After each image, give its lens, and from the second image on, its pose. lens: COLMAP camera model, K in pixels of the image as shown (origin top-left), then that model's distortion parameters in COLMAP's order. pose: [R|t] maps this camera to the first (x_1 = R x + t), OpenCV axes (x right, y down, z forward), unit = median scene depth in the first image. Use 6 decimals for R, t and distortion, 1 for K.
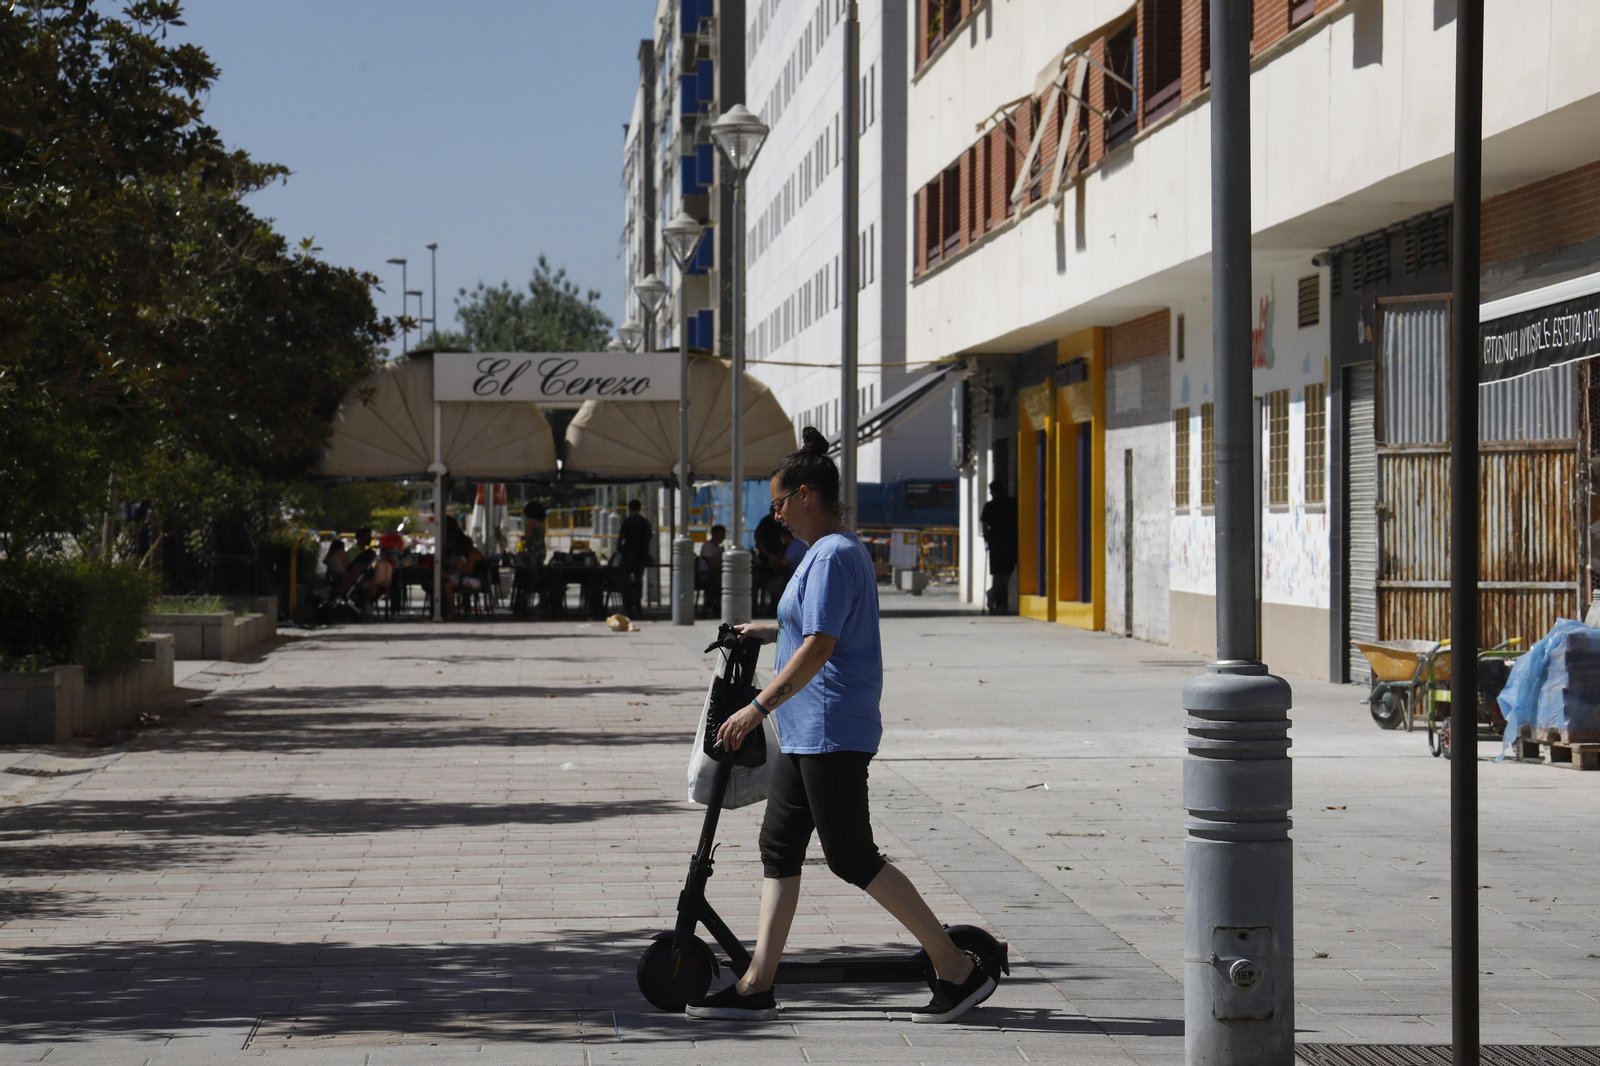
lens RADIAL K [[9570.0, 0, 798.5], [0, 9570.0, 526.9], [0, 0, 1]] dist [3.121536, 0.000000]
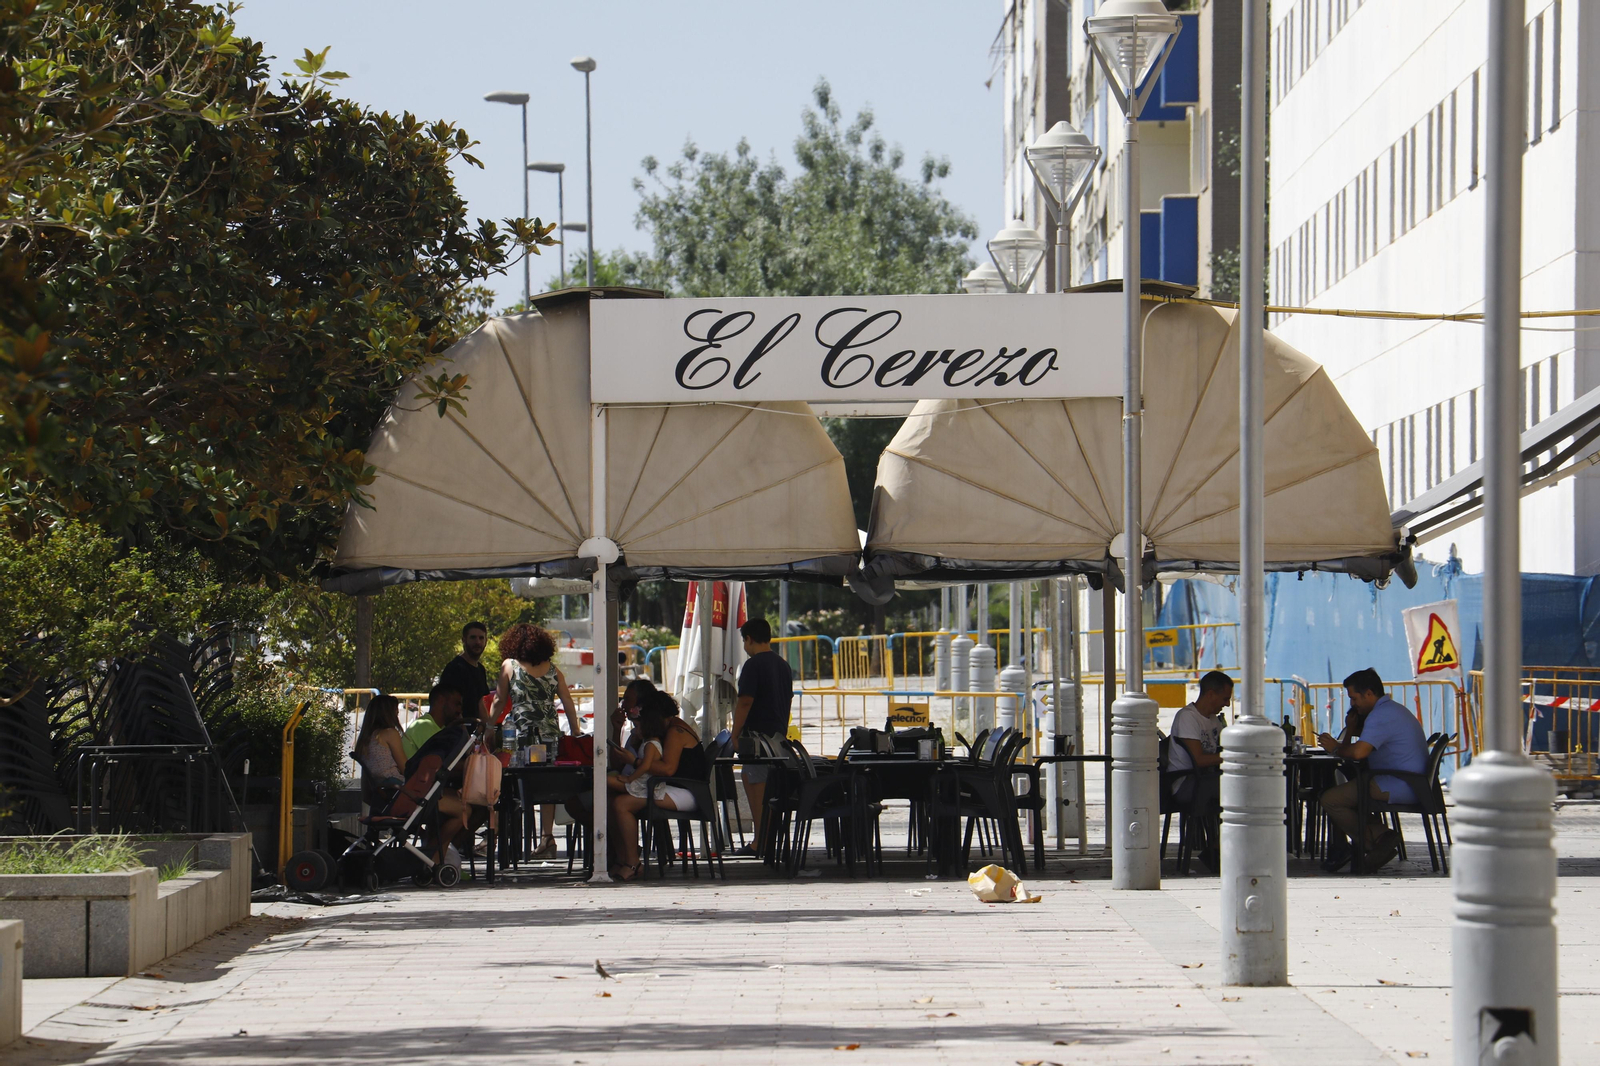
lens RADIAL K [[9570.0, 0, 799.6], [0, 9570.0, 531.3], [0, 0, 1]] dist [3.121536, 0.000000]
pose [[0.999634, -0.007315, -0.026059, -0.015962], [0.006879, 0.999836, -0.016777, 0.000808], [0.026178, 0.016592, 0.999520, 0.541228]]
